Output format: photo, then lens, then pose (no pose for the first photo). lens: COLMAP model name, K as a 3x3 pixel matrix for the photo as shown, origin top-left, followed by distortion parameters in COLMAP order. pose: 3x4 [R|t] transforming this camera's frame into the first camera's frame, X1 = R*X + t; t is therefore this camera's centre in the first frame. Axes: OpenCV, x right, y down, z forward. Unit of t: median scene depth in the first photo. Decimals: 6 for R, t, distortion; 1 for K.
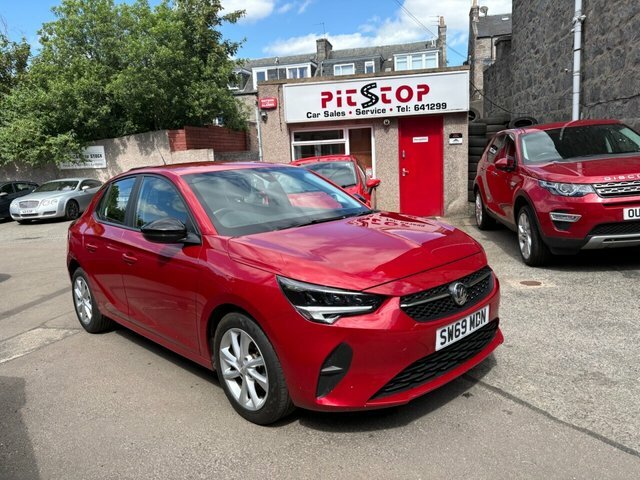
lens RADIAL K [[483.8, 0, 320.1], [0, 483.8, 237.7], [0, 0, 1]] dist [0.032079, -0.032197]
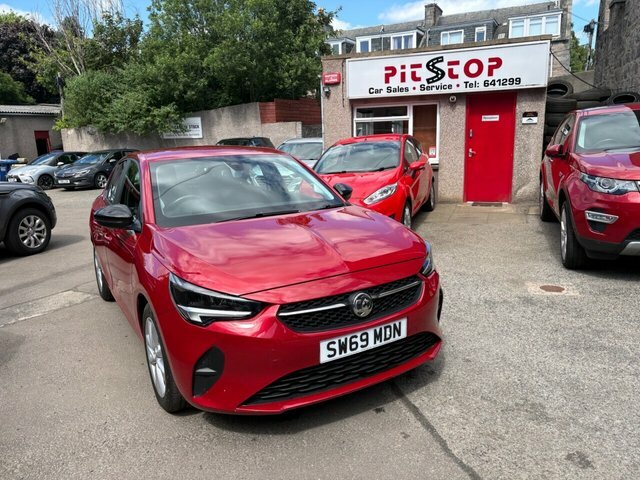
lens RADIAL K [[483.8, 0, 319.9], [0, 483.8, 237.5], [0, 0, 1]] dist [0.032079, -0.032197]
pose [[0.975957, 0.064743, -0.208124, 0.104137], [-0.052630, 0.996611, 0.063225, -0.018351], [0.211512, -0.050752, 0.976057, 0.019750]]
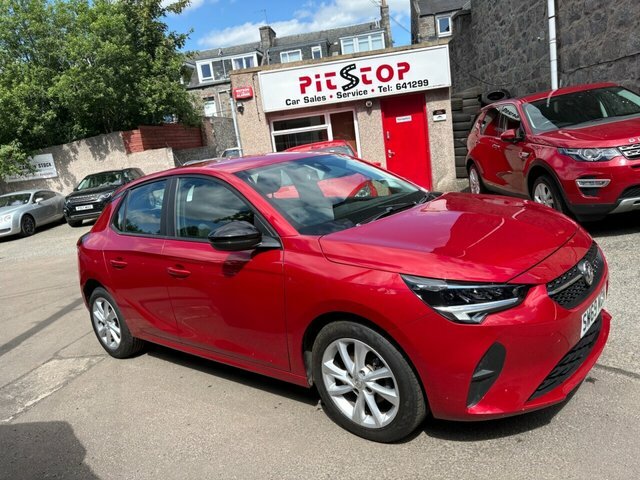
lens RADIAL K [[483.8, 0, 322.8], [0, 483.8, 238.6], [0, 0, 1]] dist [0.032079, -0.032197]
pose [[0.990678, -0.099777, 0.092749, -0.075550], [0.097479, 0.994815, 0.029001, -0.006375], [-0.095162, -0.019690, 0.995267, 0.035623]]
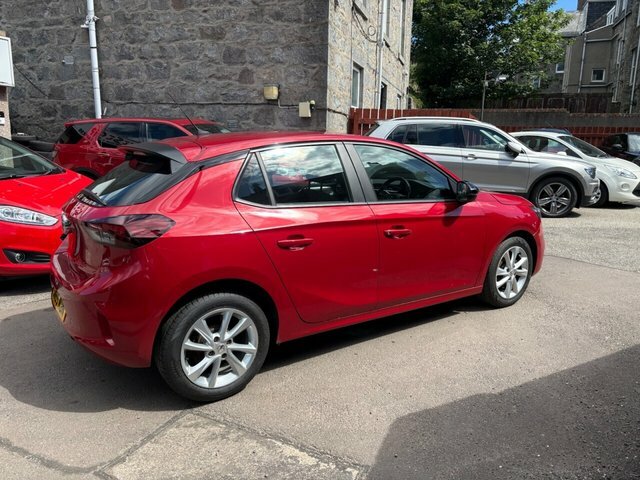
lens RADIAL K [[483.8, 0, 322.4], [0, 483.8, 244.3], [0, 0, 1]] dist [0.032079, -0.032197]
pose [[0.145669, -0.138833, 0.979544, -0.490862], [0.132391, 0.983935, 0.119768, -0.021349], [-0.980435, 0.112236, 0.161709, 0.371662]]
